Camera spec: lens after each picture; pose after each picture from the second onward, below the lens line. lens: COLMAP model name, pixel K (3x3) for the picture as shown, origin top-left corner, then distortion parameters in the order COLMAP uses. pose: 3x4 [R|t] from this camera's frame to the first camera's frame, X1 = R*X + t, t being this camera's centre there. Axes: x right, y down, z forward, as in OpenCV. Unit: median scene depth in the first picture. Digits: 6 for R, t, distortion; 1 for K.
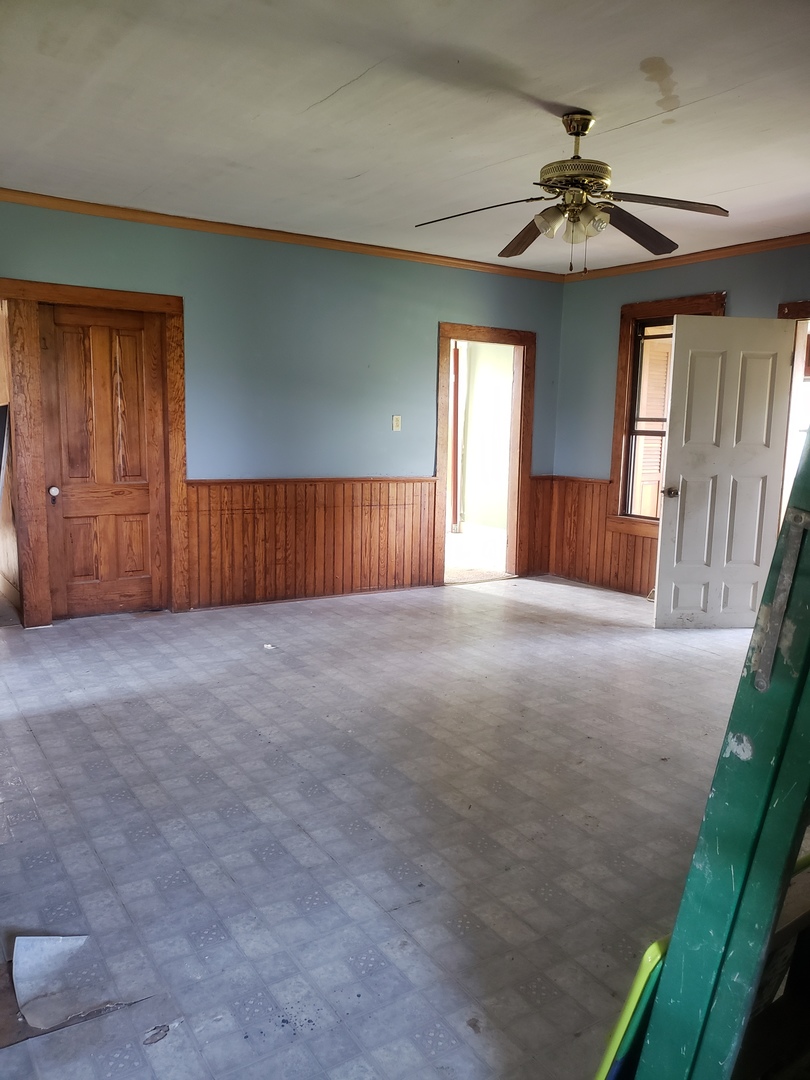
lens RADIAL K [[841.8, 0, 410.4], [0, 841.8, 536.9], [0, 0, 1]] dist [0.030224, -0.014014]
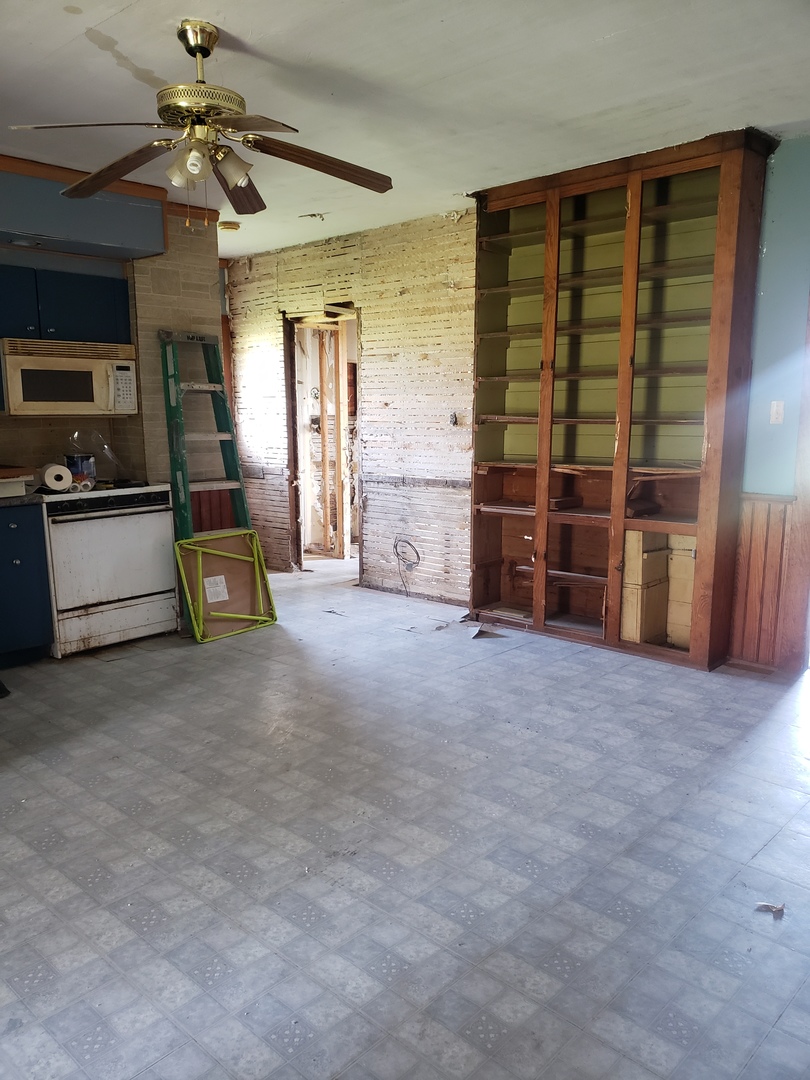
lens RADIAL K [[841.8, 0, 411.5], [0, 841.8, 547.1], [0, 0, 1]] dist [0.030224, -0.014014]
pose [[-0.970353, 0.019308, -0.240921, 0.186798], [-0.056641, 0.950878, 0.304338, -0.259405], [0.234963, 0.308962, -0.921594, 1.763525]]
